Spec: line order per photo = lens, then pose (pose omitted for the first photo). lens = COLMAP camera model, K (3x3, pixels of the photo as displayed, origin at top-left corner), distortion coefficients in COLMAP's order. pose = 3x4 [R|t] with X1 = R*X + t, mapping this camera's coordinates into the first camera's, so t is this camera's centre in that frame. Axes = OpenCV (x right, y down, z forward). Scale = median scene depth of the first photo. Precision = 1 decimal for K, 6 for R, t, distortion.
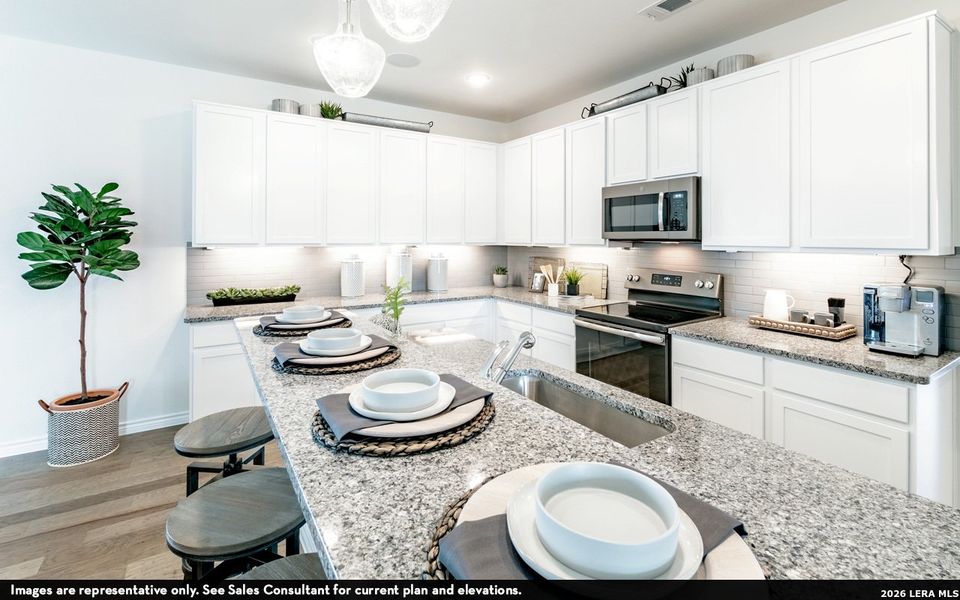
lens RADIAL K [[445.0, 0, 480.9], [0, 445.0, 233.8], [0, 0, 1]] dist [0.003170, 0.000465]
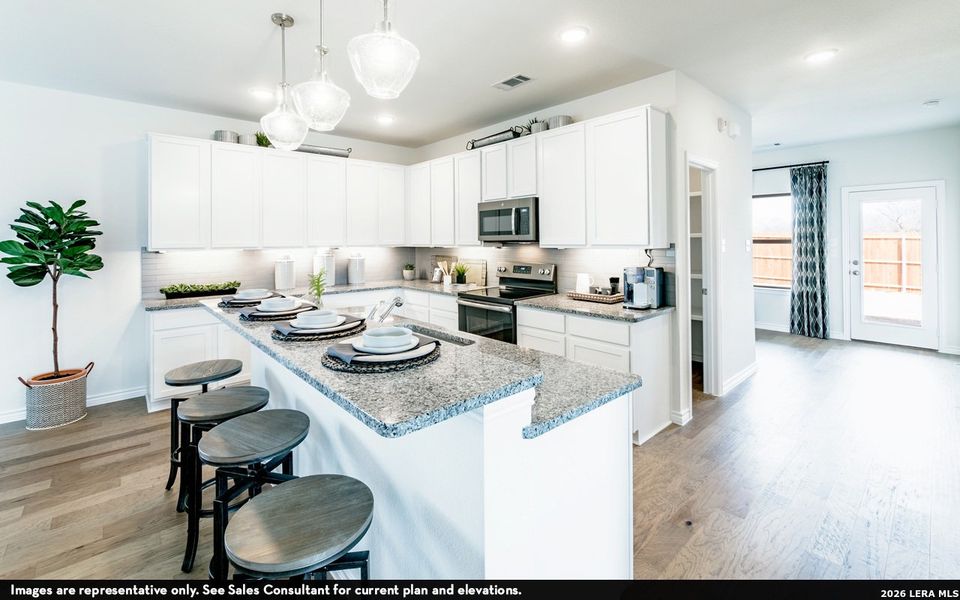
lens RADIAL K [[417.0, 0, 472.5], [0, 417.0, 236.6], [0, 0, 1]] dist [-0.001453, -0.000231]
pose [[0.988579, -0.009575, 0.150402, 0.069843], [0.009564, 0.999954, 0.000797, -0.002971], [-0.150403, 0.000651, 0.988625, -0.289751]]
